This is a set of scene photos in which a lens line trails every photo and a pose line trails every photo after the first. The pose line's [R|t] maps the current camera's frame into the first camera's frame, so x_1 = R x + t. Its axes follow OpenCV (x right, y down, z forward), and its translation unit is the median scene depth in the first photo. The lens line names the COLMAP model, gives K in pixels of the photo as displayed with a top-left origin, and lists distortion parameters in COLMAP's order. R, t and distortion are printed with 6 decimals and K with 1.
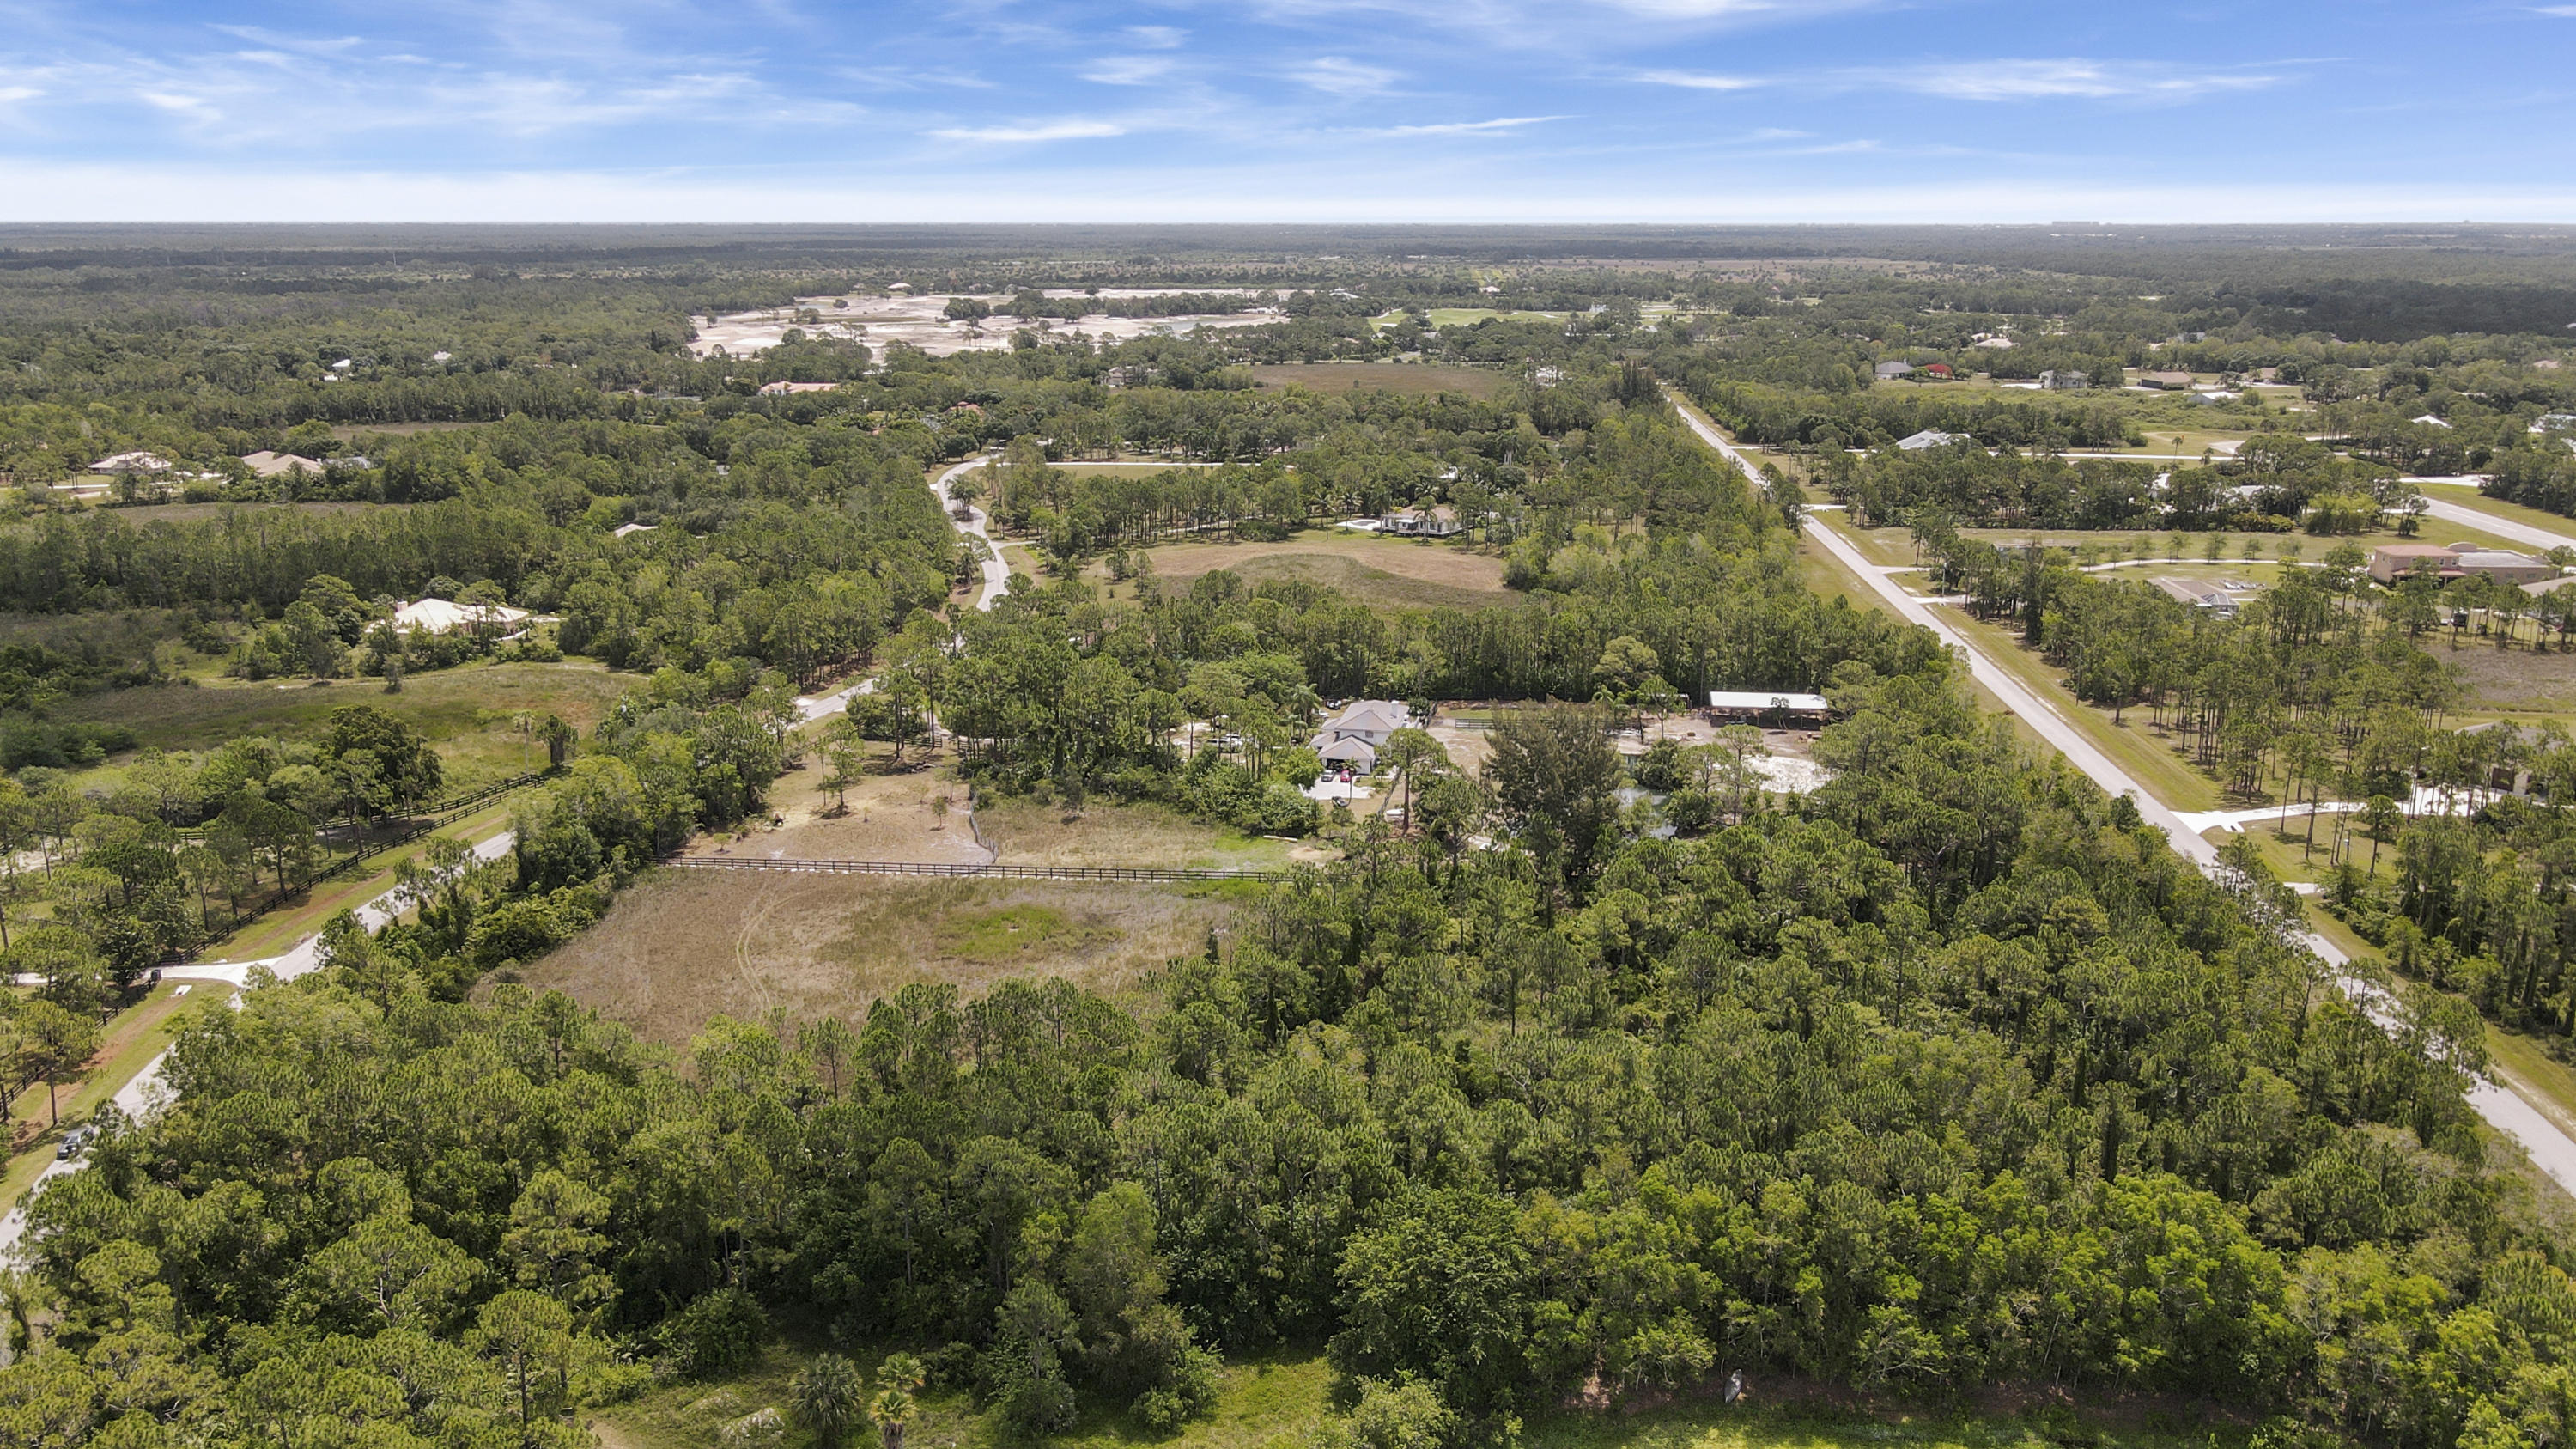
lens RADIAL K [[1901.6, 0, 1331.7], [0, 1901.6, 717.2], [0, 0, 1]] dist [-0.003156, 0.031618]
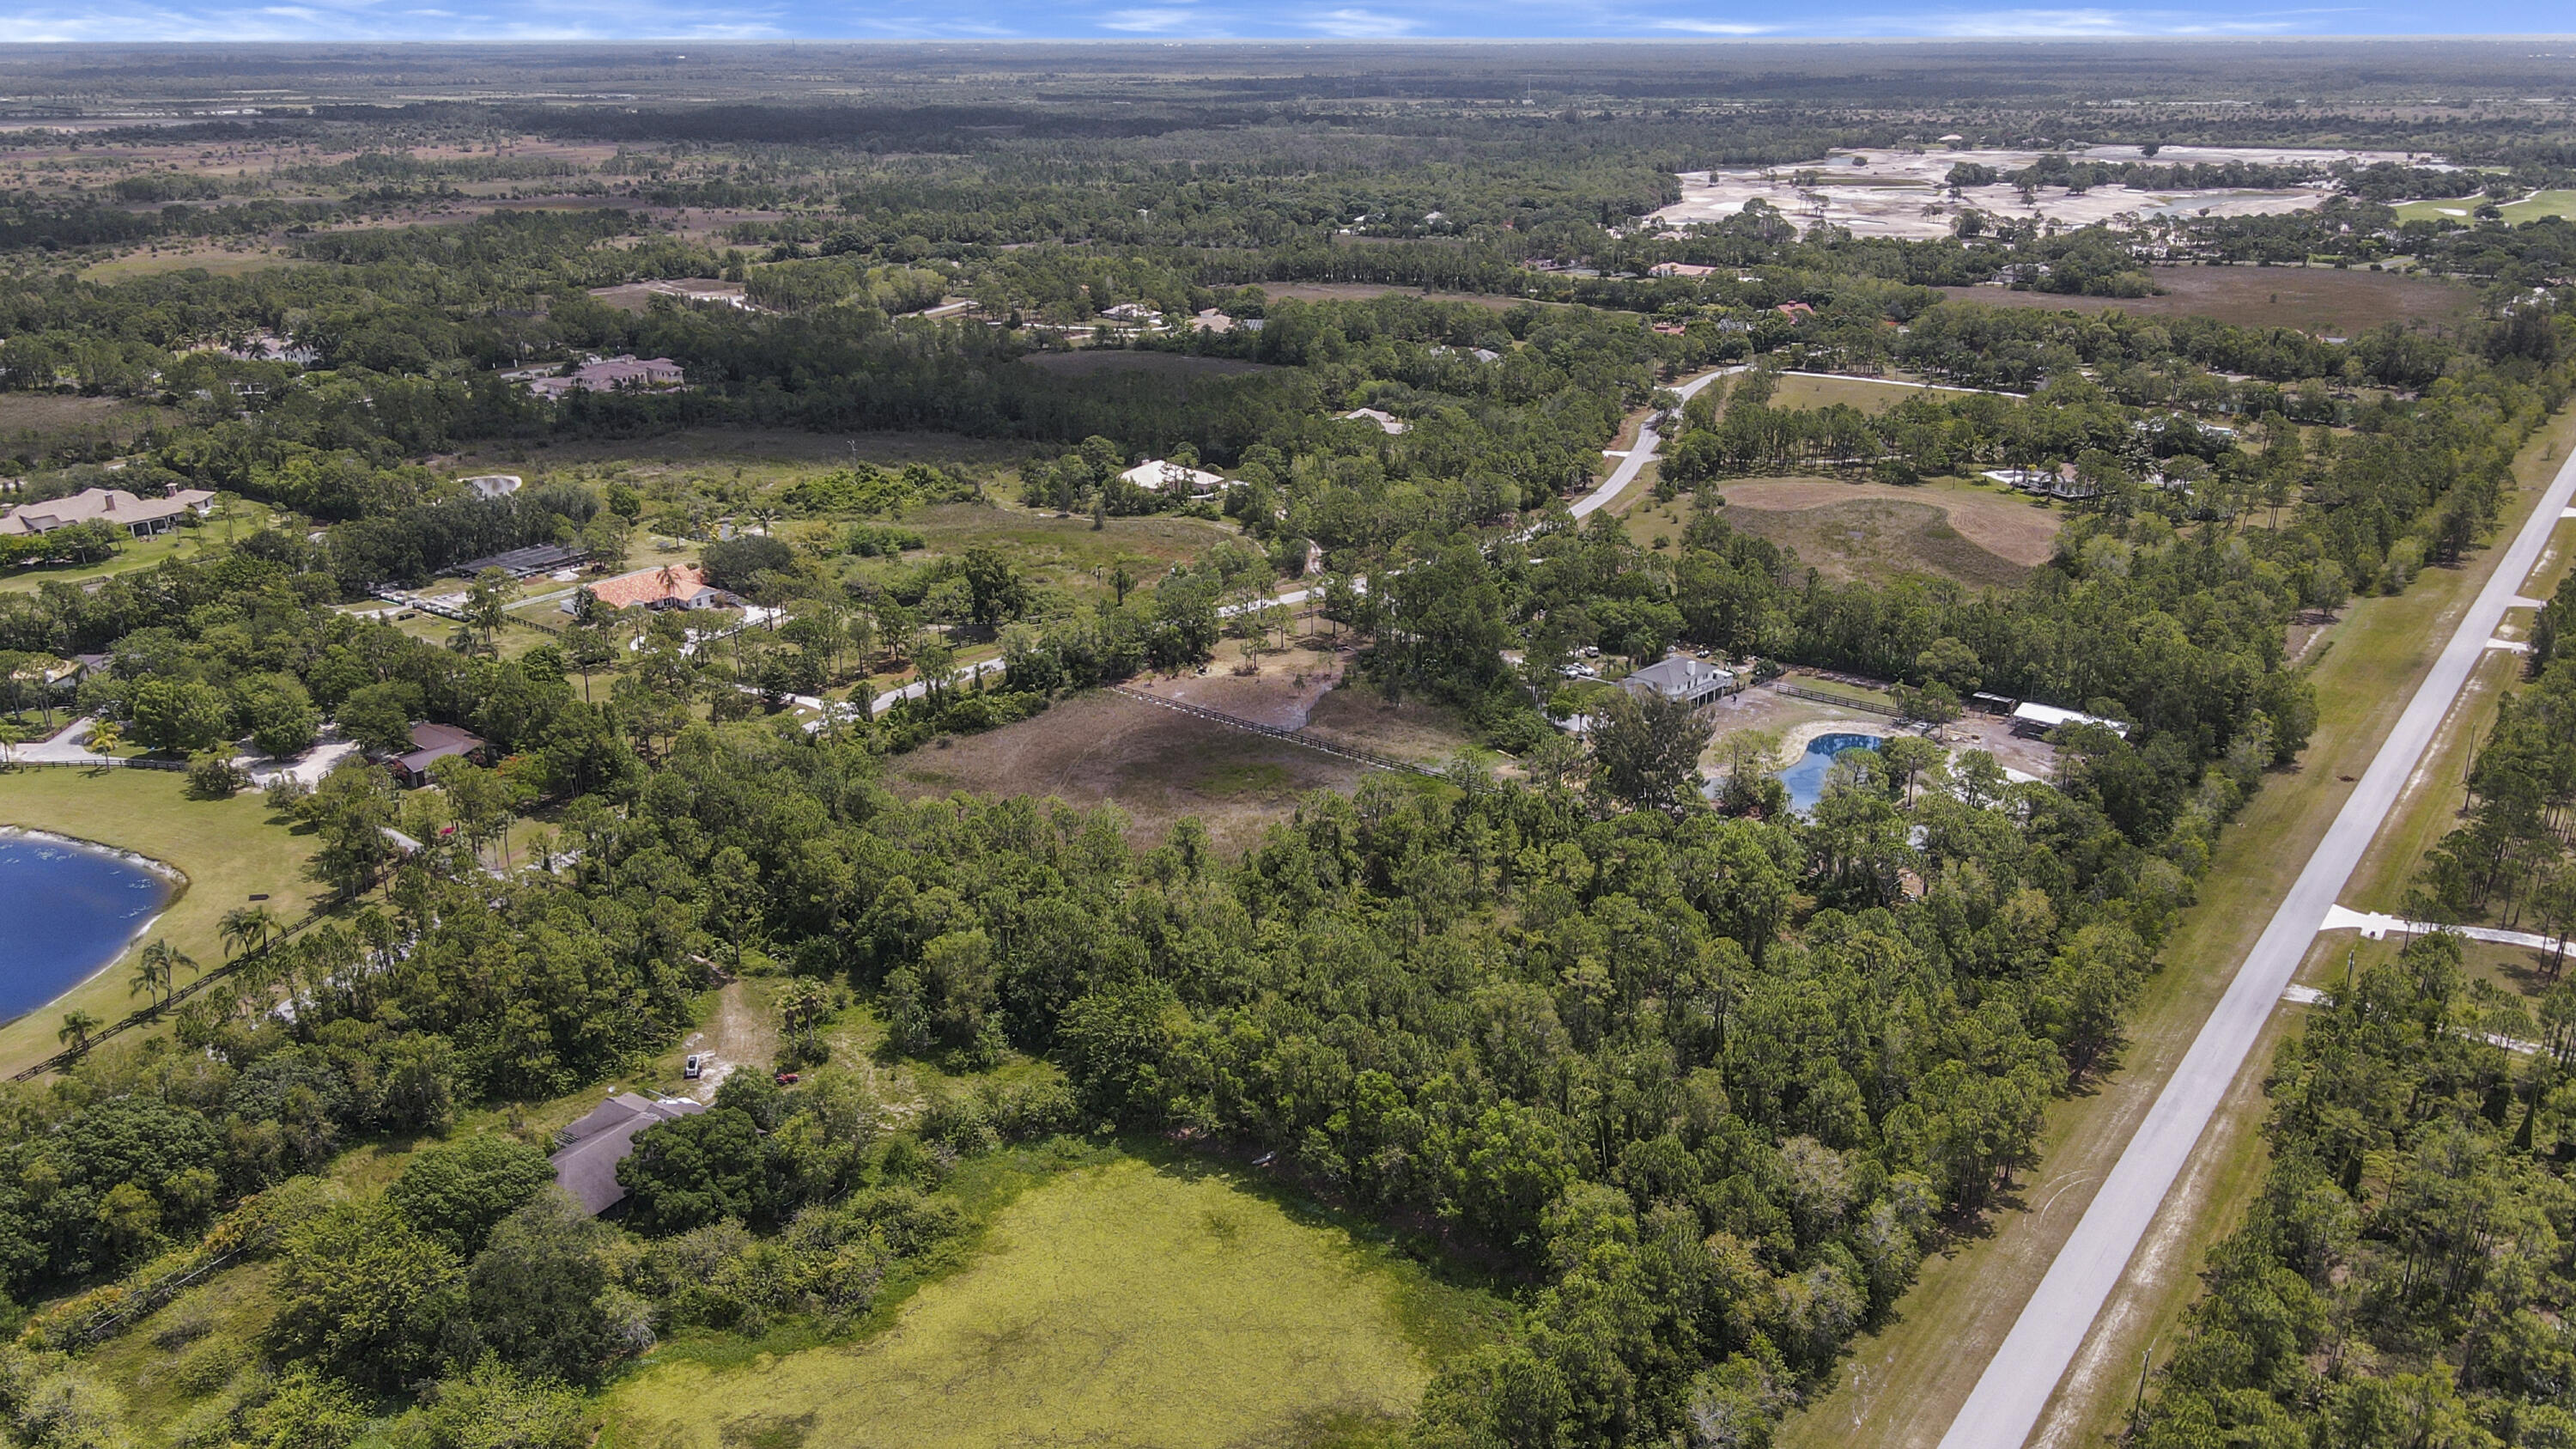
lens RADIAL K [[1901.6, 0, 1331.7], [0, 1901.6, 717.2], [0, 0, 1]] dist [-0.003156, 0.031618]
pose [[0.836049, 0.188648, -0.515203, 0.474324], [-0.141463, 0.981398, 0.129792, -0.098563], [0.530104, -0.035631, 0.847184, -0.125584]]
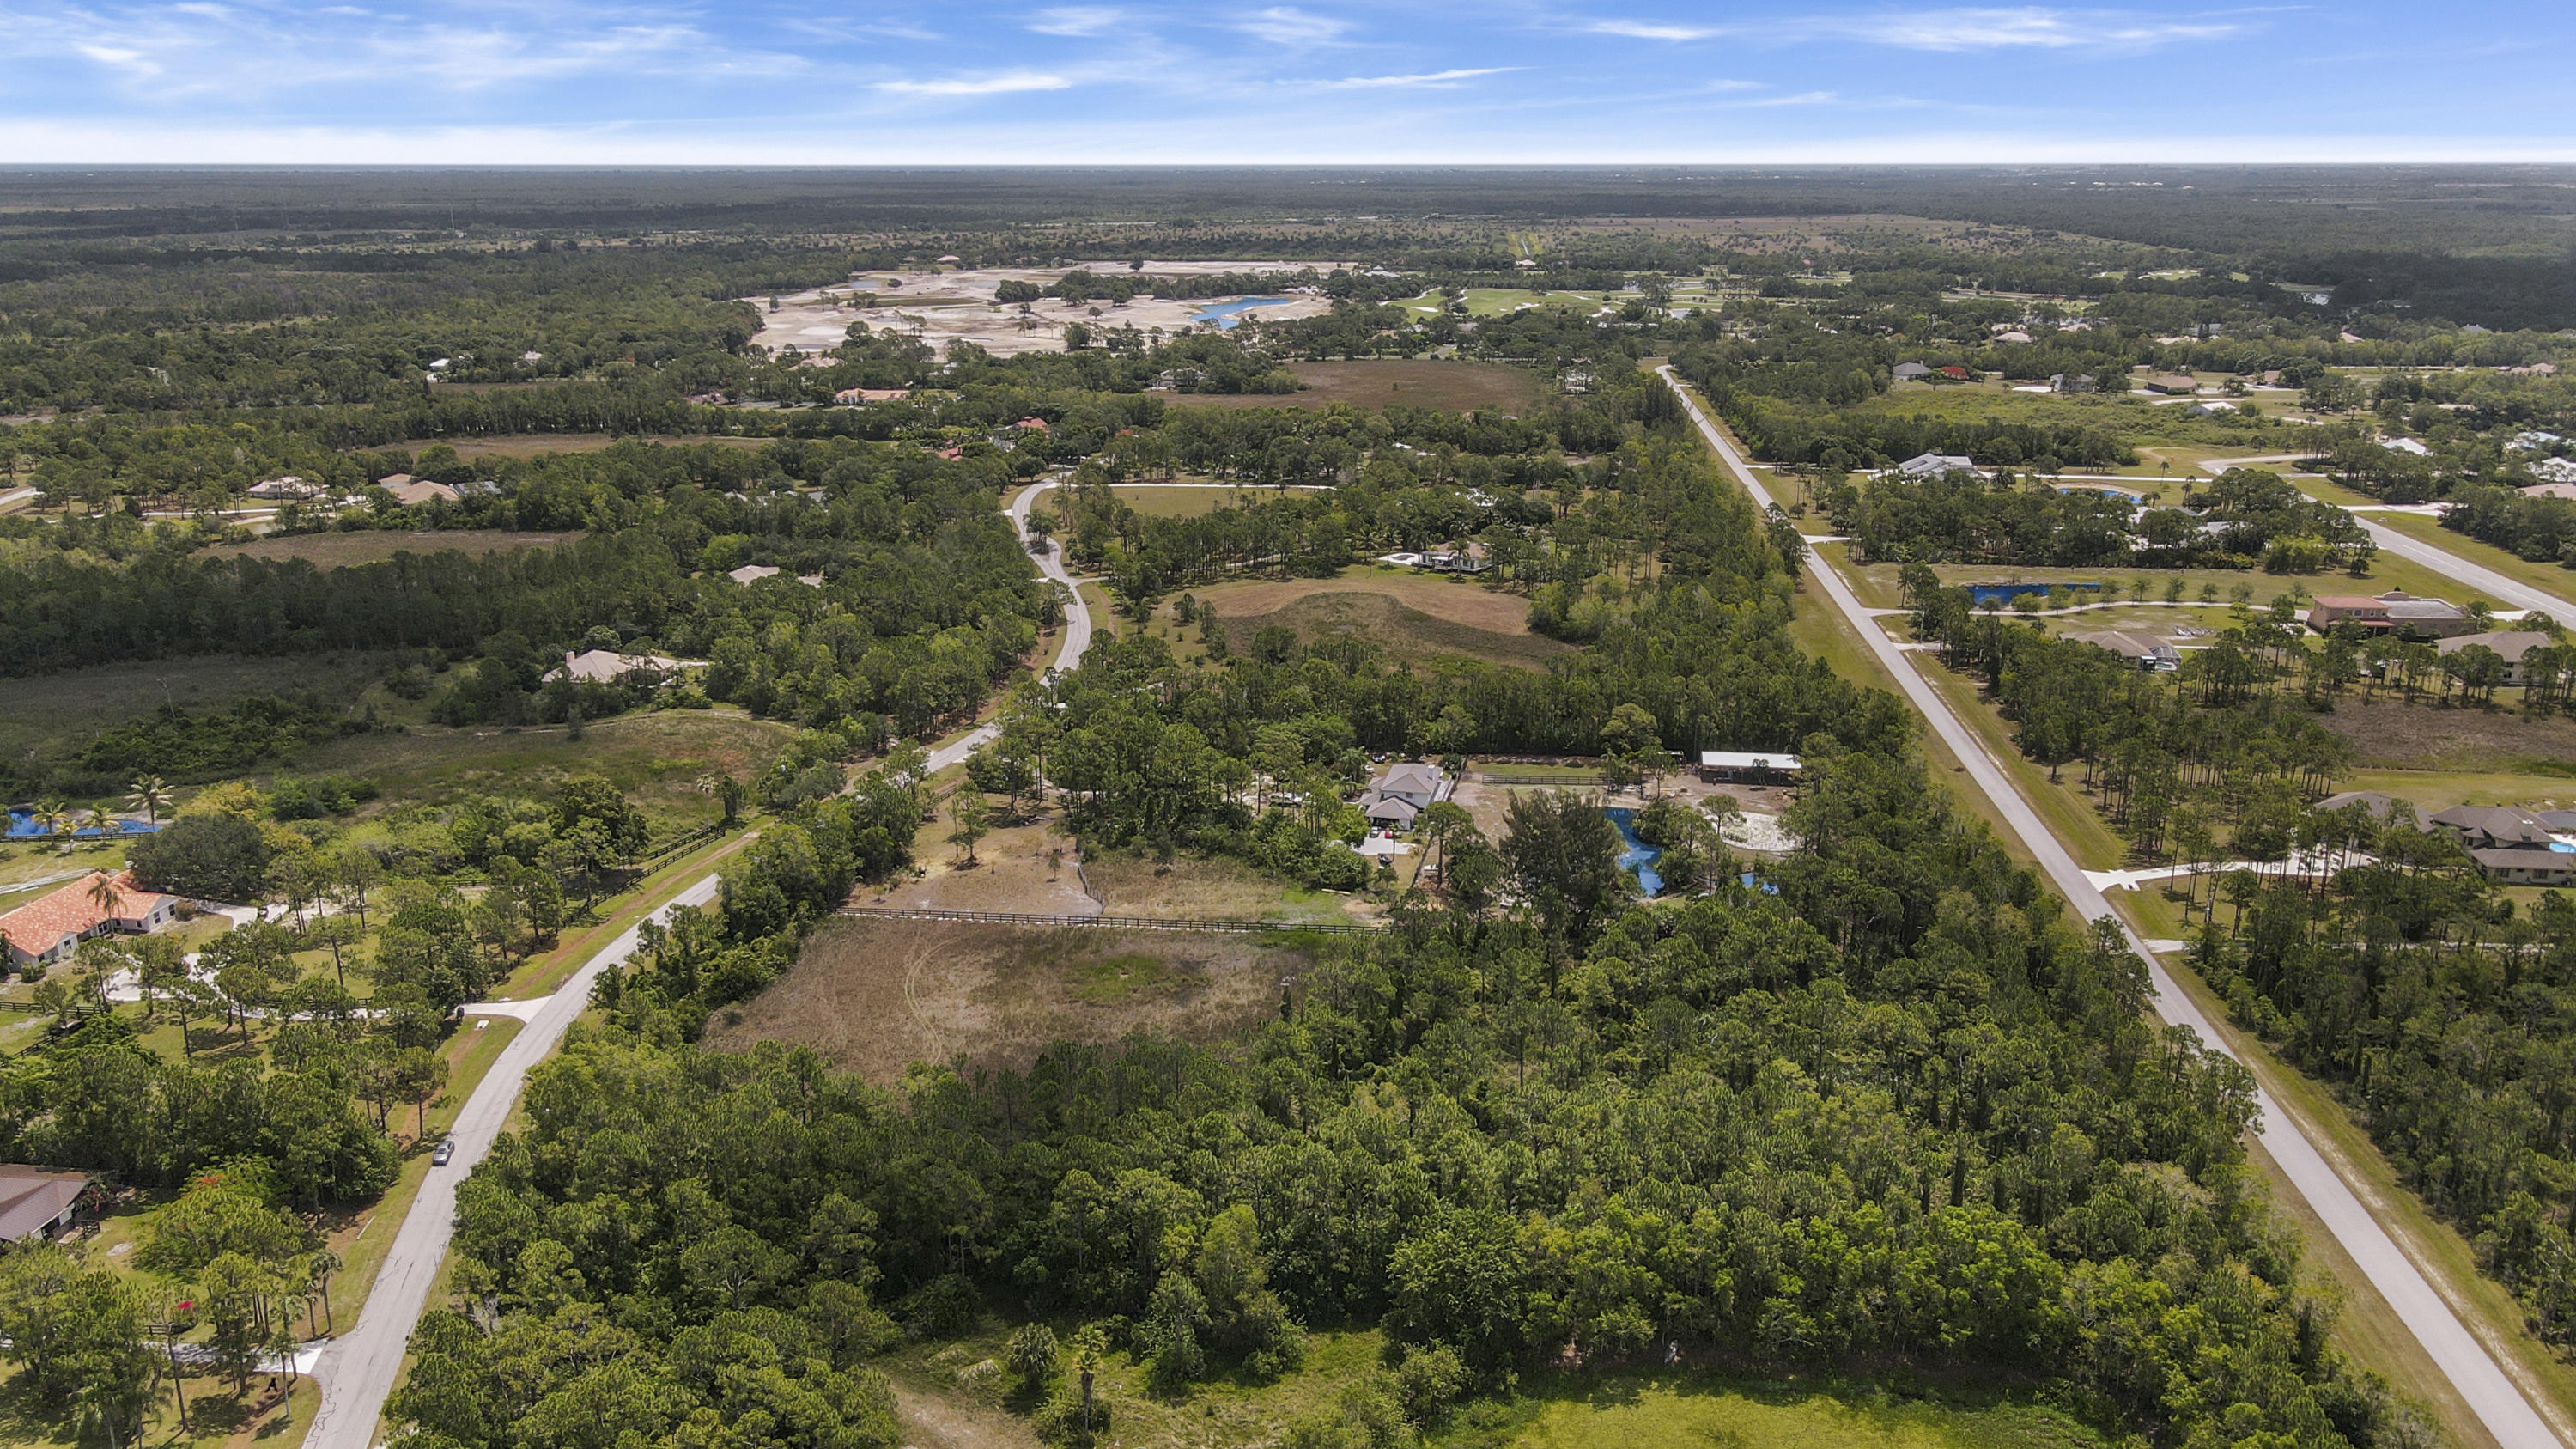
lens RADIAL K [[1901.6, 0, 1331.7], [0, 1901.6, 717.2], [0, 0, 1]] dist [-0.003156, 0.031618]
pose [[0.999823, 0.006084, -0.017820, -0.007848], [-0.005560, 0.999555, 0.029299, -0.074773], [0.017990, -0.029195, 0.999412, -0.187947]]
